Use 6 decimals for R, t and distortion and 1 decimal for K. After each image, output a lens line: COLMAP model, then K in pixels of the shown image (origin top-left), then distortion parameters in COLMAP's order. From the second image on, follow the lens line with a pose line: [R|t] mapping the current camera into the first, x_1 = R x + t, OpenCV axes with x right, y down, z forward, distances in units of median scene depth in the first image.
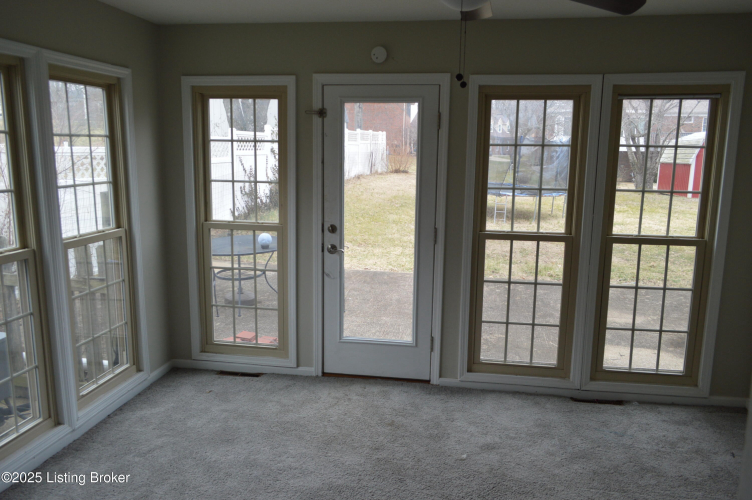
lens RADIAL K [[593.3, 0, 373.3], [0, 593.3, 250.1], [0, 0, 1]] dist [-0.019866, 0.007780]
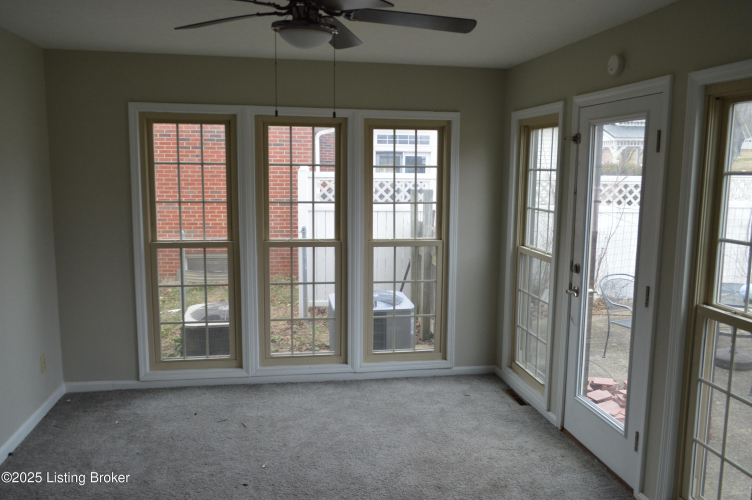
lens RADIAL K [[593.3, 0, 376.3], [0, 593.3, 248.3], [0, 0, 1]] dist [-0.019866, 0.007780]
pose [[0.325318, 0.115729, -0.938496, 0.685413], [-0.164423, 0.984287, 0.064380, -0.075680], [0.931200, 0.133366, 0.339235, 0.436684]]
